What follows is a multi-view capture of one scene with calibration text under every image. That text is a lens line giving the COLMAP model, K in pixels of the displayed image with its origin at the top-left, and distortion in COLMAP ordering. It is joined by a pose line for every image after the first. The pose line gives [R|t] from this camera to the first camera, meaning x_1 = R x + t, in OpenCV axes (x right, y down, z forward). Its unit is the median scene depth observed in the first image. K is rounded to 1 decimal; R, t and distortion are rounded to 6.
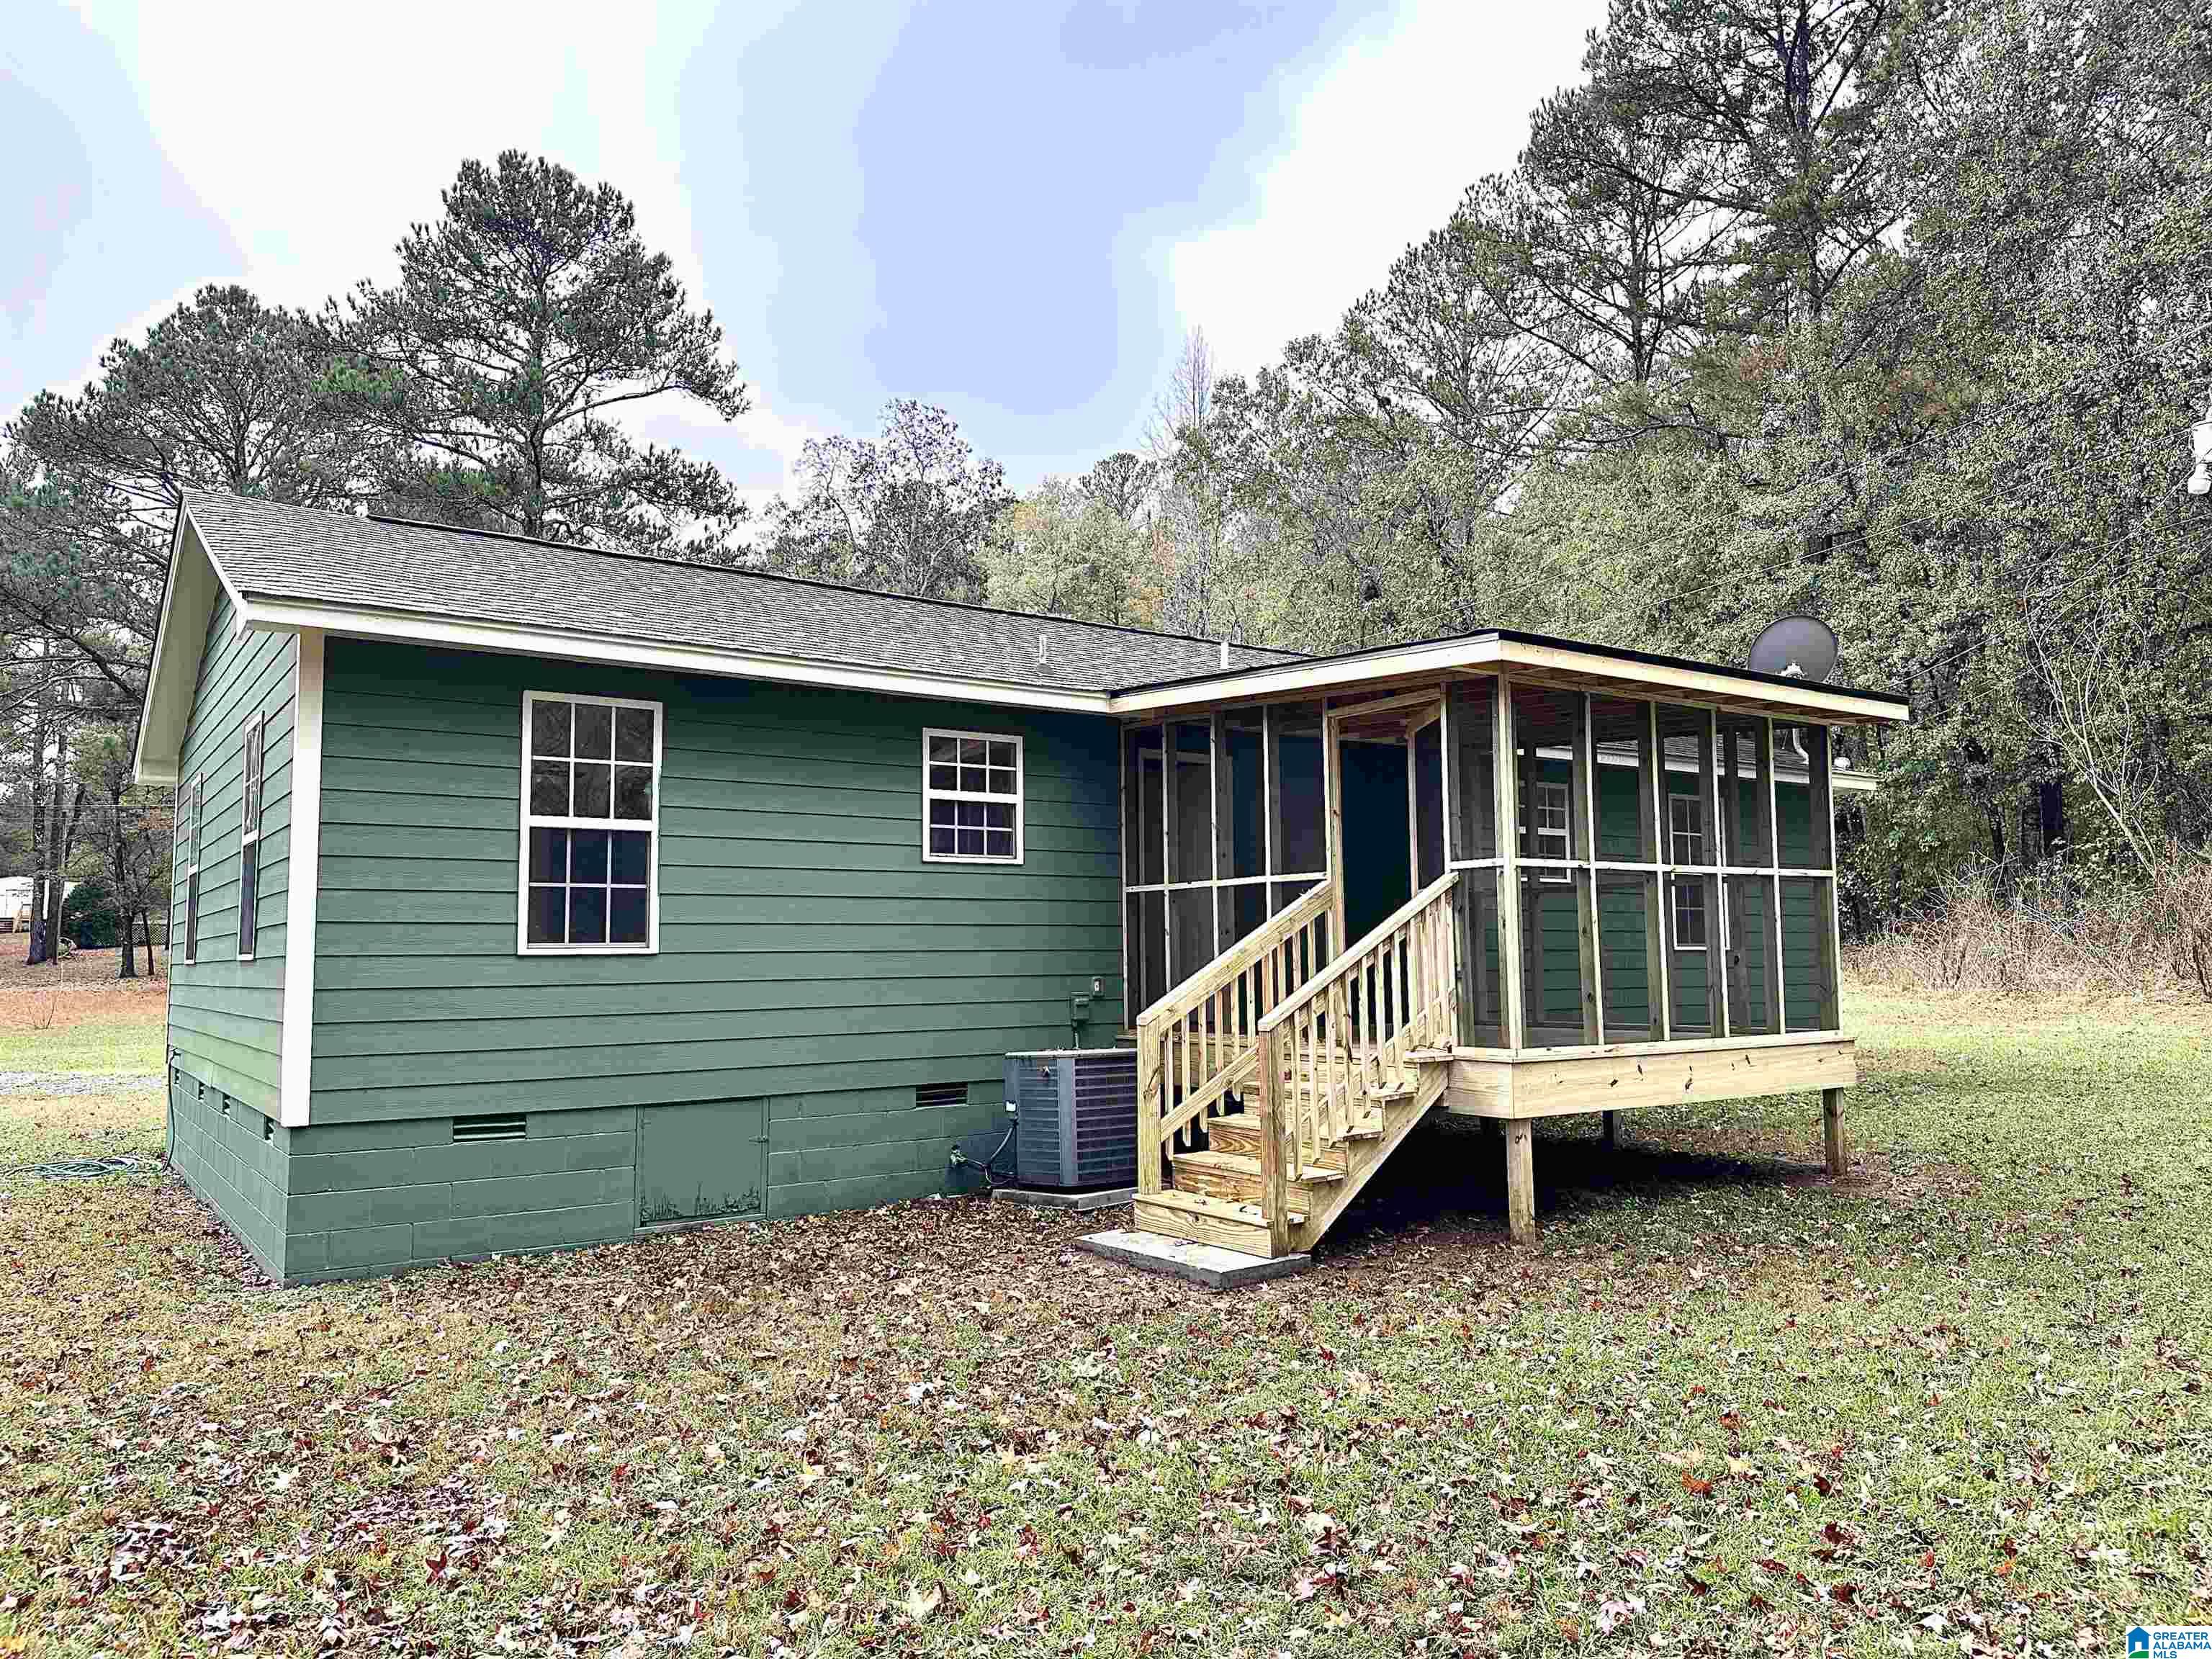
lens RADIAL K [[1550.3, 0, 1091.8], [0, 1550.3, 834.8], [0, 0, 1]] dist [0.050433, -0.052593]
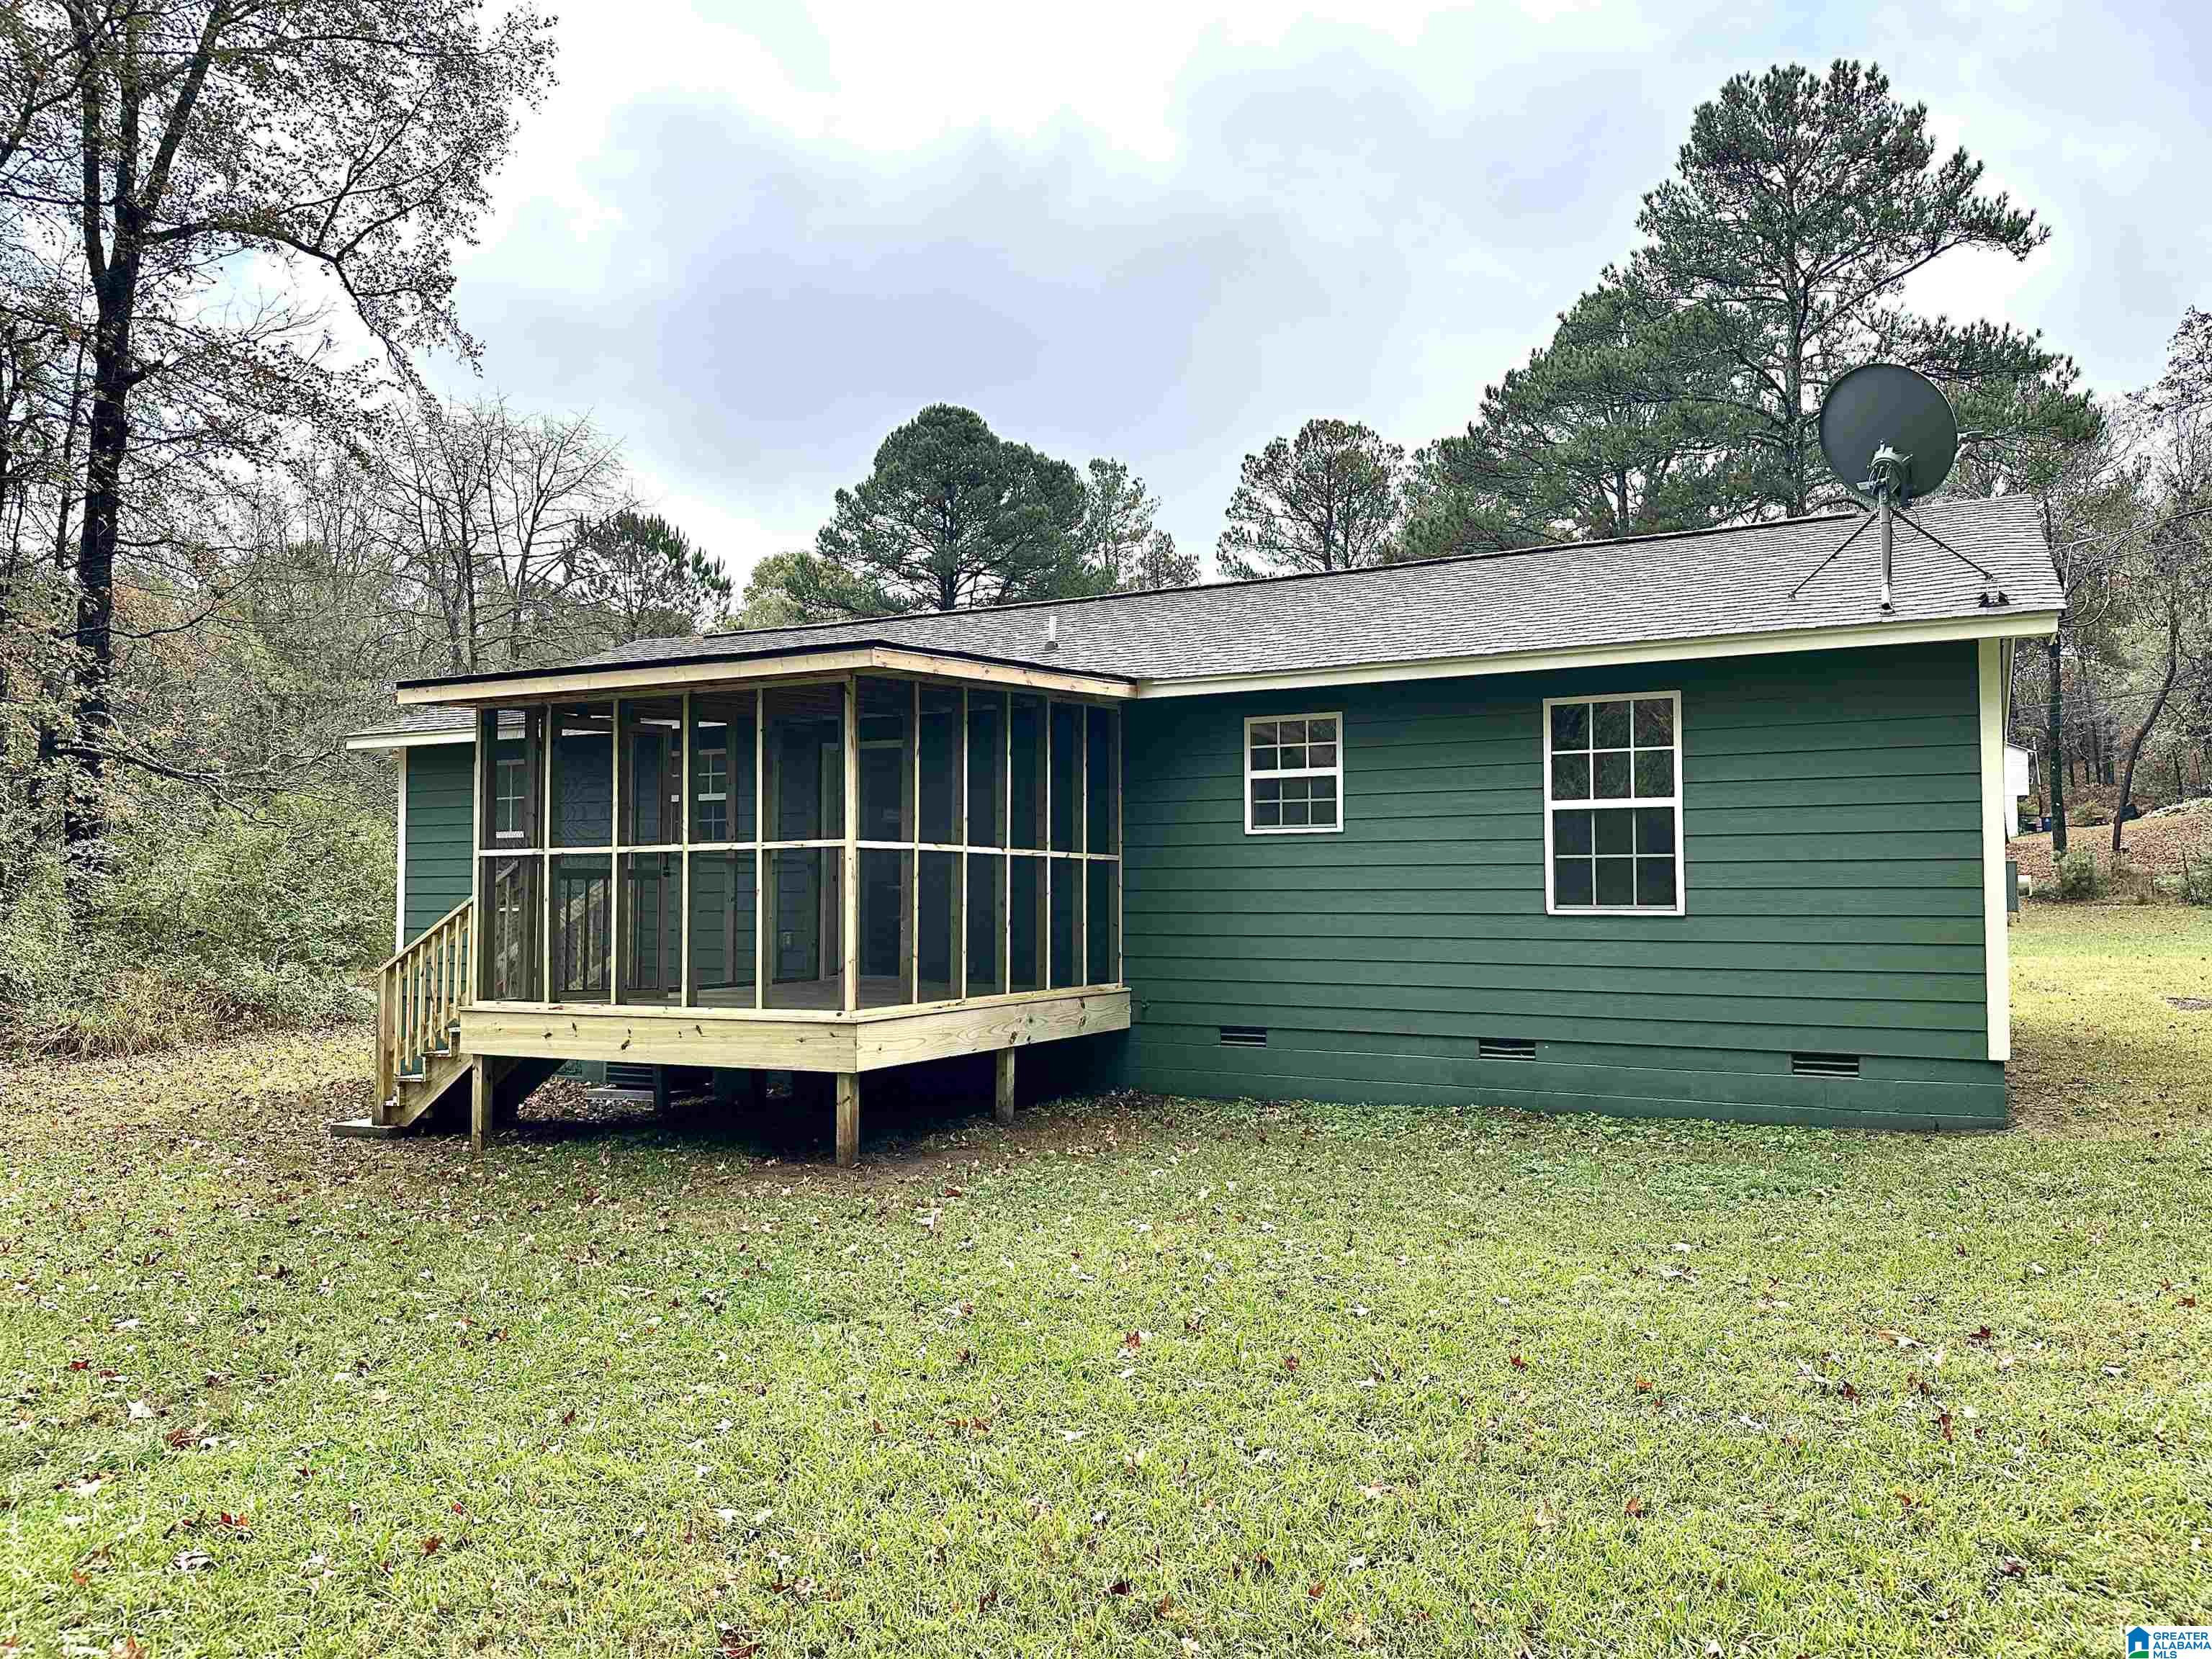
lens RADIAL K [[1550.3, 0, 1109.7], [0, 1550.3, 833.2], [0, 0, 1]] dist [0.050433, -0.052593]
pose [[0.469896, -0.028864, -0.882250, 1.267440], [0.070683, 0.997486, 0.005013, 0.024171], [0.879887, -0.064715, 0.470755, 0.662520]]
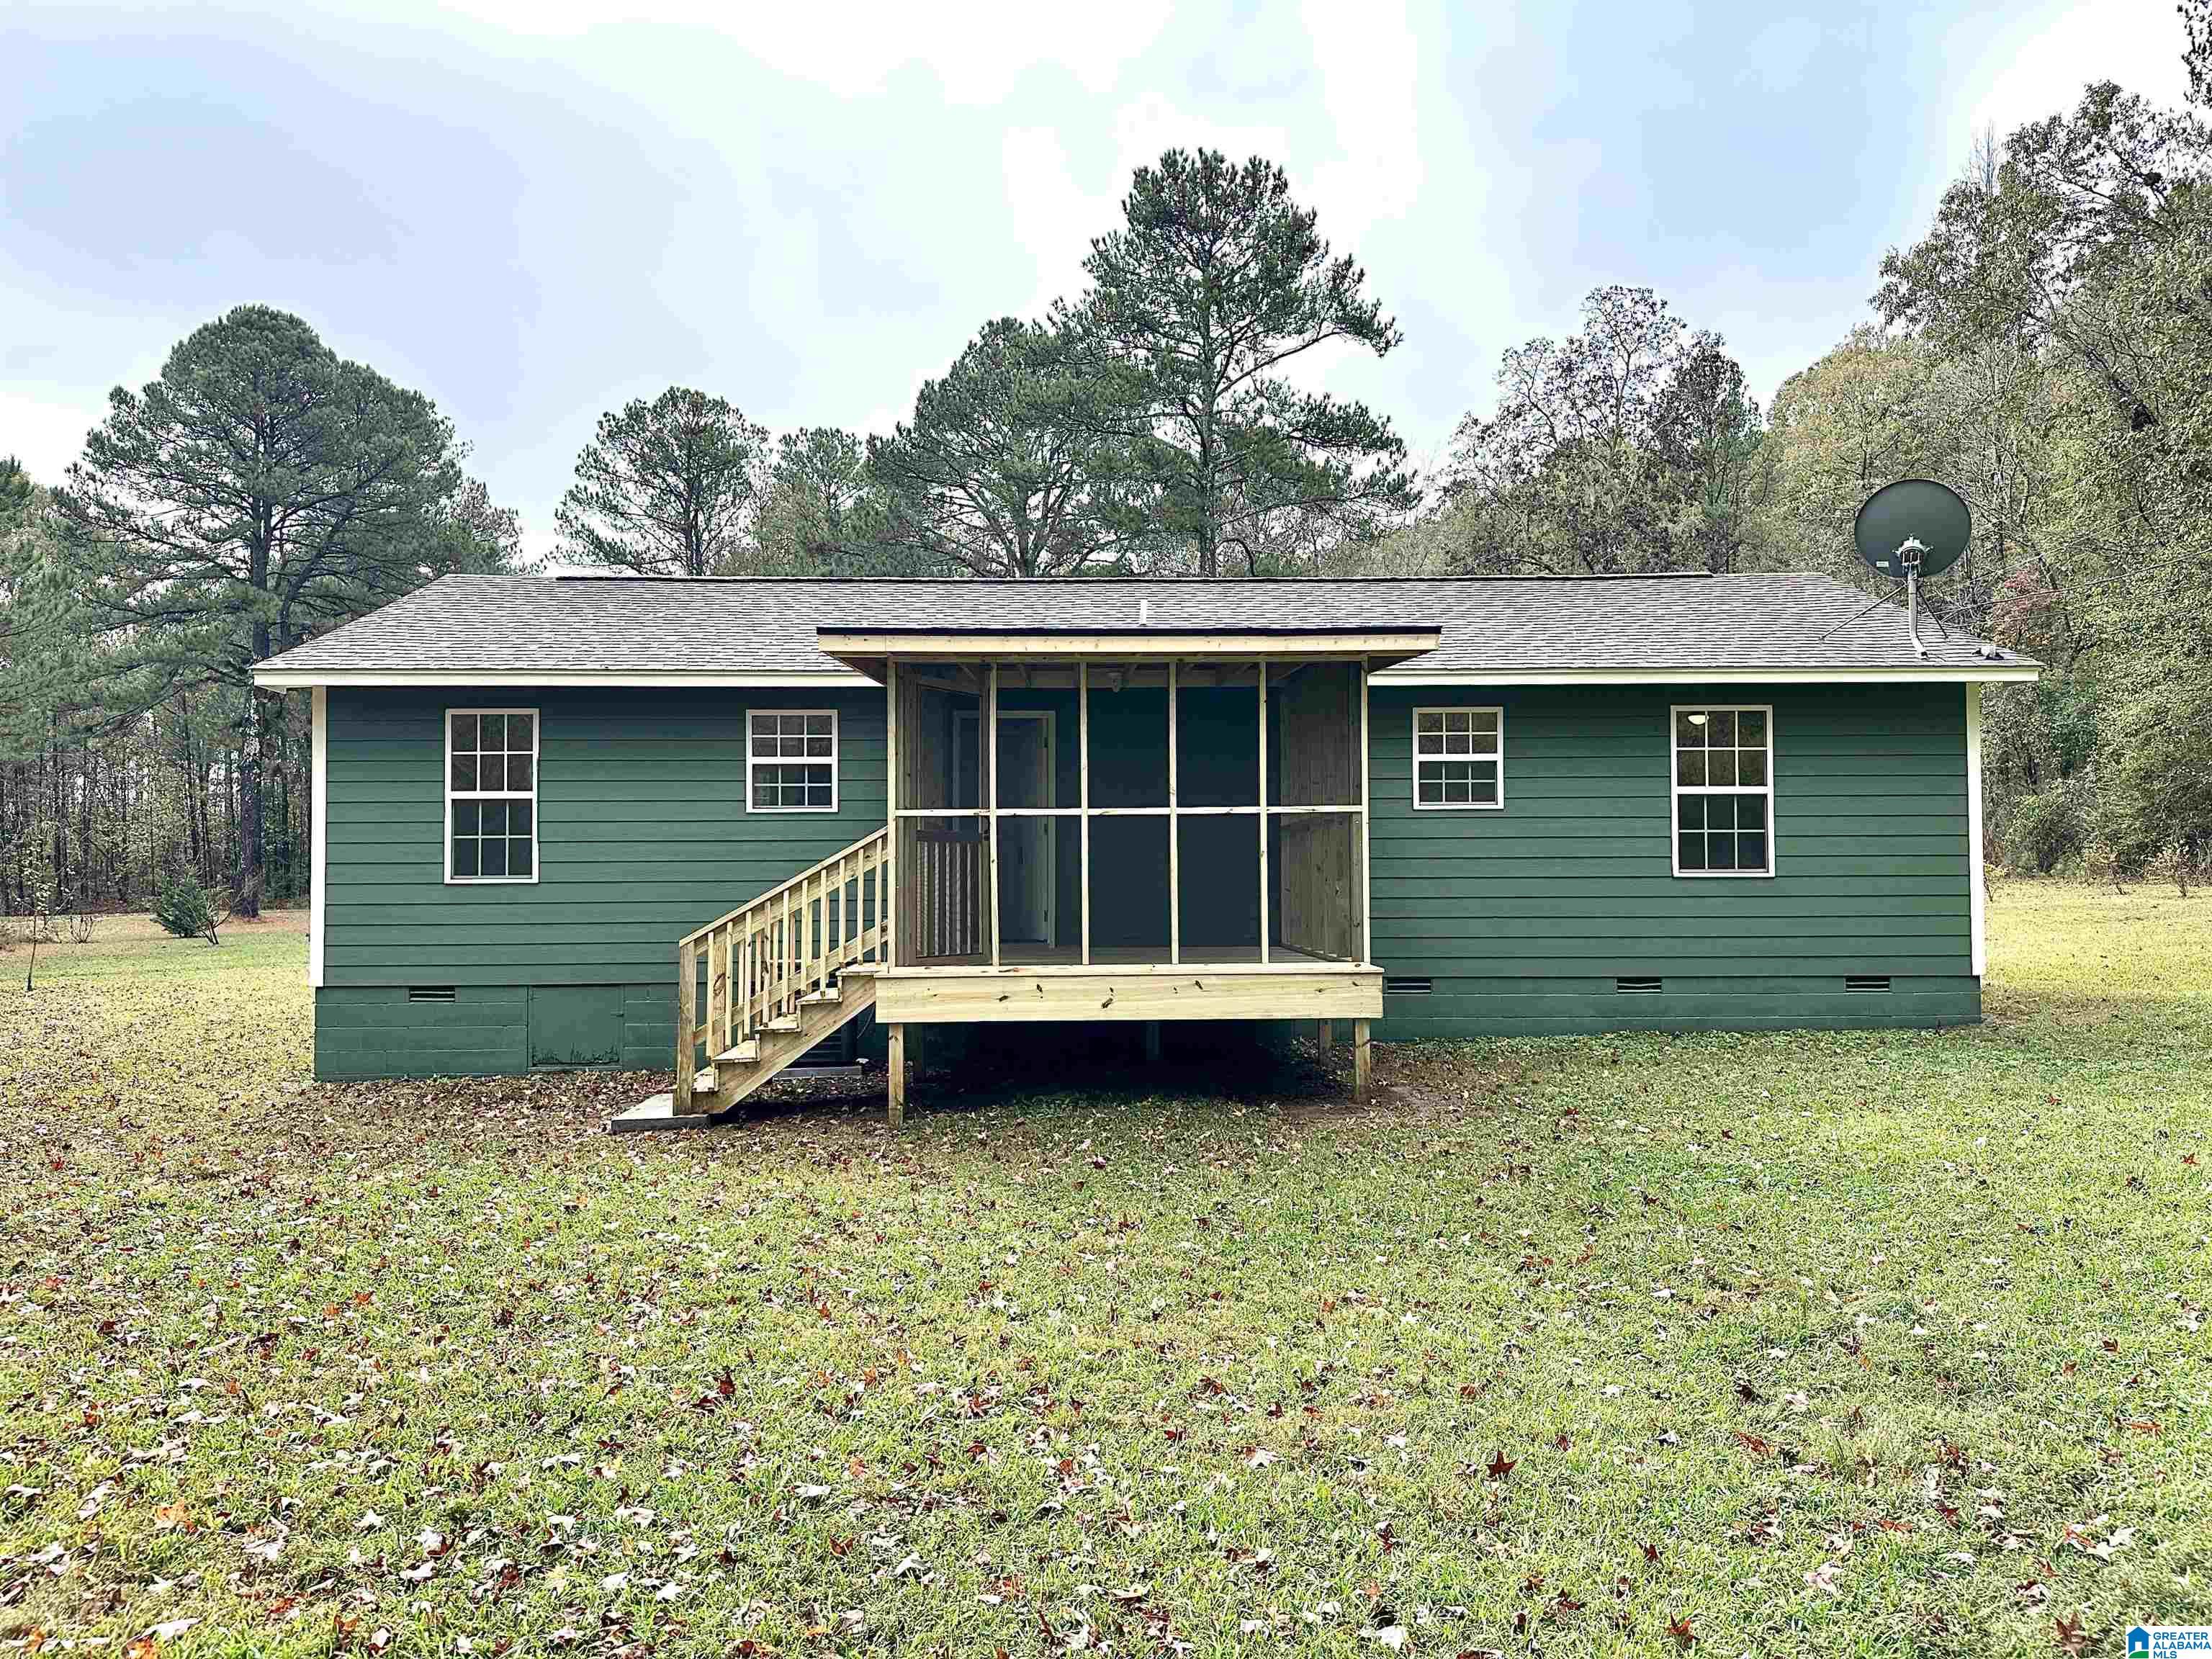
lens RADIAL K [[1550.3, 0, 1102.9], [0, 1550.3, 842.0], [0, 0, 1]] dist [0.050433, -0.052593]
pose [[0.834008, -0.008740, -0.551683, 0.830706], [0.042954, 0.997868, 0.049127, -0.009175], [0.550078, -0.064669, 0.832606, 0.067477]]
